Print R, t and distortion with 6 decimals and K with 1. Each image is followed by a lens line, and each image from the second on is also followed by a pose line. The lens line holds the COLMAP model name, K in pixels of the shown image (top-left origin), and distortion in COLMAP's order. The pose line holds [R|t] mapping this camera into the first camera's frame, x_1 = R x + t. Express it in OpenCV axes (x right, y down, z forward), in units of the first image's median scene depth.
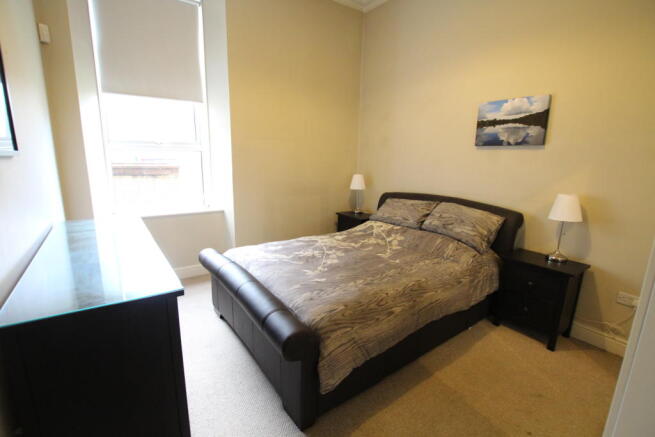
lens RADIAL K [[299.5, 0, 328.8], [0, 299.5, 221.8], [0, 0, 1]] dist [-0.037424, -0.000023]
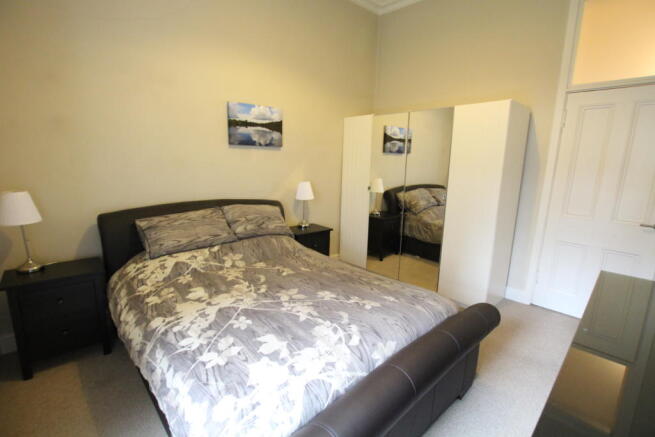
lens RADIAL K [[299.5, 0, 328.8], [0, 299.5, 221.8], [0, 0, 1]] dist [-0.037424, -0.000023]
pose [[-0.113423, -0.224110, 0.967941, -0.634304], [0.177628, 0.953958, 0.241687, -0.215610], [-0.977539, 0.199347, -0.068393, 0.897704]]
